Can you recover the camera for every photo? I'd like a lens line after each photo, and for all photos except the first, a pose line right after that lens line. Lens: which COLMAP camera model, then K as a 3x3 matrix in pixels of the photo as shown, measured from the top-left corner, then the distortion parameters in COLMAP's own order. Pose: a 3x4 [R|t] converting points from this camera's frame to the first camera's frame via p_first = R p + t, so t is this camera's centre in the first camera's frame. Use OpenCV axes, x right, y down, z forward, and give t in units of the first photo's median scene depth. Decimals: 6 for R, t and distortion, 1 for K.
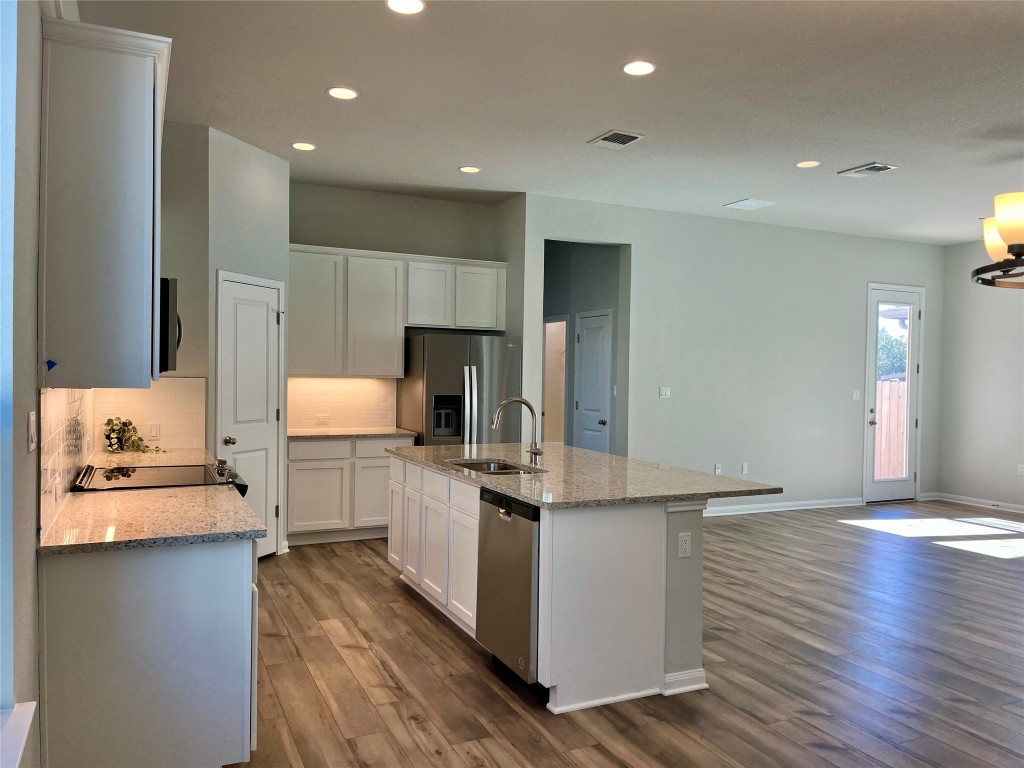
lens RADIAL K [[775.5, 0, 512.0], [0, 775.5, 384.0], [0, 0, 1]] dist [0.063289, -0.085668]
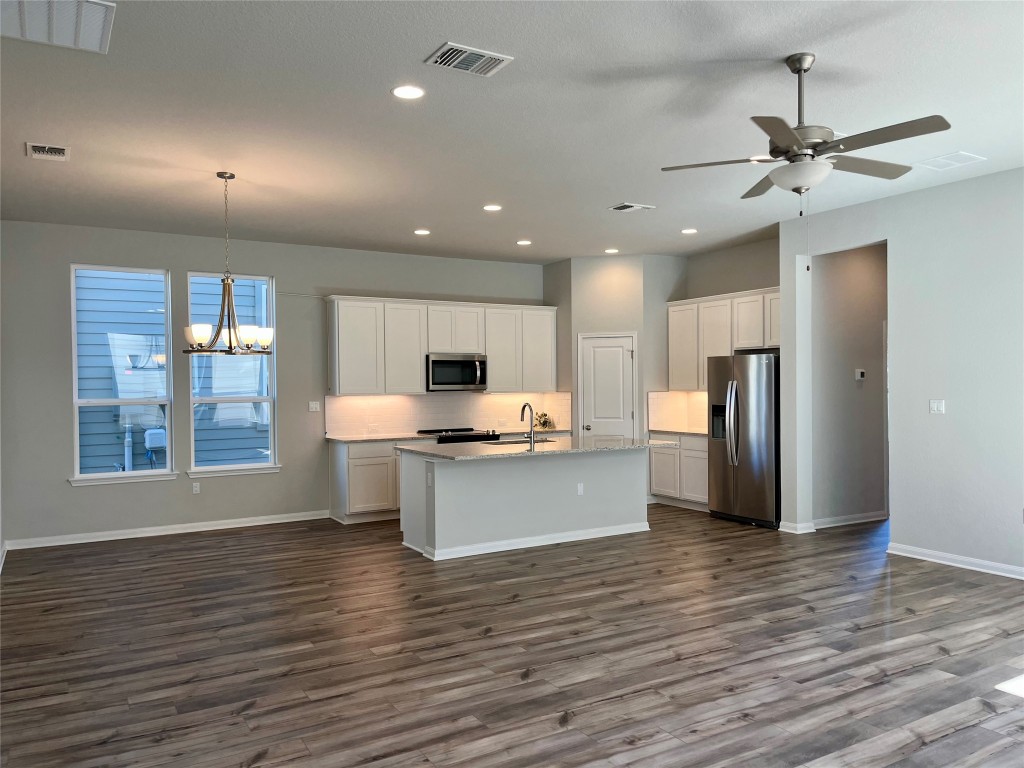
lens RADIAL K [[775.5, 0, 512.0], [0, 775.5, 384.0], [0, 0, 1]] dist [0.063289, -0.085668]
pose [[0.076694, -0.018852, -0.996876, 1.472215], [-0.006324, 0.999792, -0.019393, 0.008790], [0.997035, 0.007791, 0.076558, 0.739097]]
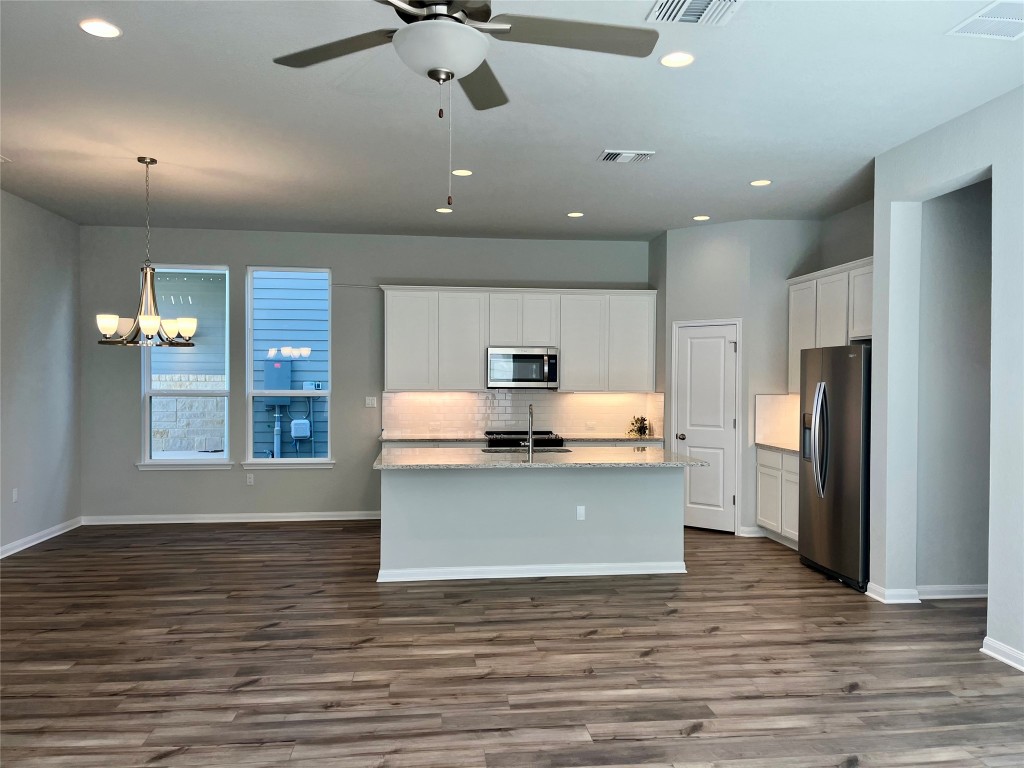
lens RADIAL K [[775.5, 0, 512.0], [0, 775.5, 384.0], [0, 0, 1]] dist [0.063289, -0.085668]
pose [[-0.331167, -0.017039, -0.943418, 1.179338], [-0.028691, 0.999556, -0.007981, -0.005772], [0.943136, 0.024425, -0.331509, 1.260054]]
